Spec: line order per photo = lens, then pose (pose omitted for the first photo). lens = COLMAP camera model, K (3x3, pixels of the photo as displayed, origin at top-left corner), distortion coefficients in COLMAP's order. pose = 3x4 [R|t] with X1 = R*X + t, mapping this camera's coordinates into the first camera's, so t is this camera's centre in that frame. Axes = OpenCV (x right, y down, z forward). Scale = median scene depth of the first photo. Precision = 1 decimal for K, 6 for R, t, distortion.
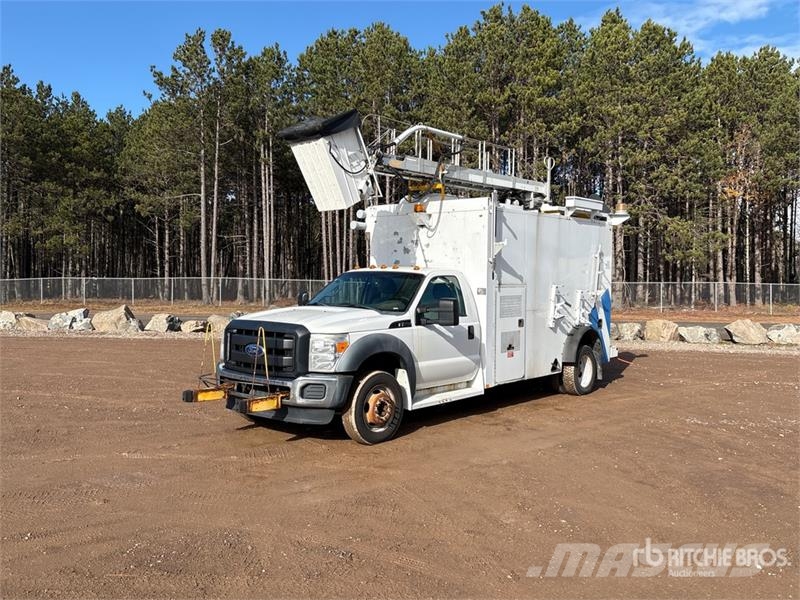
lens RADIAL K [[701.3, 0, 397.0], [0, 701.3, 300.1], [0, 0, 1]] dist [0.078415, 0.002813]
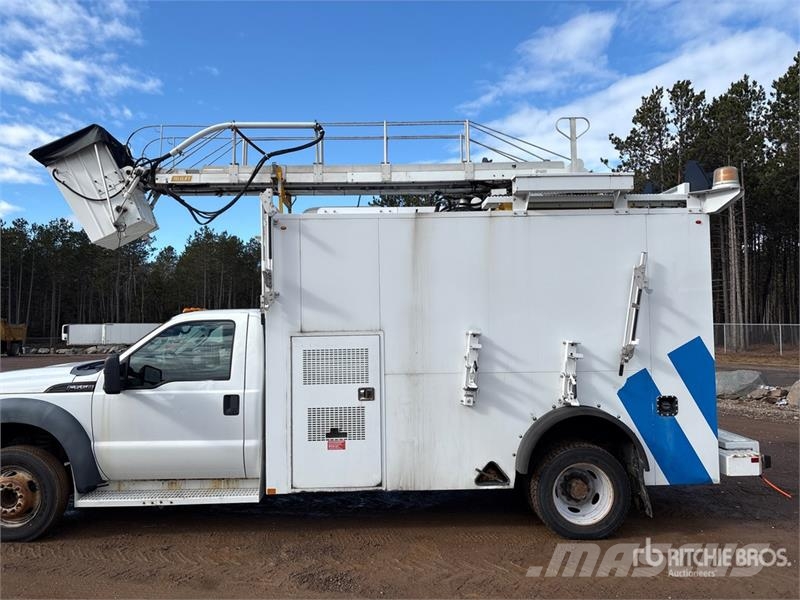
lens RADIAL K [[599.8, 0, 397.4], [0, 599.8, 297.4], [0, 0, 1]] dist [0.048416, -0.045133]
pose [[0.662138, -0.051172, -0.747633, 0.530869], [-0.006626, 0.997227, -0.074124, -0.011791], [0.749353, 0.054034, 0.659963, 0.603491]]
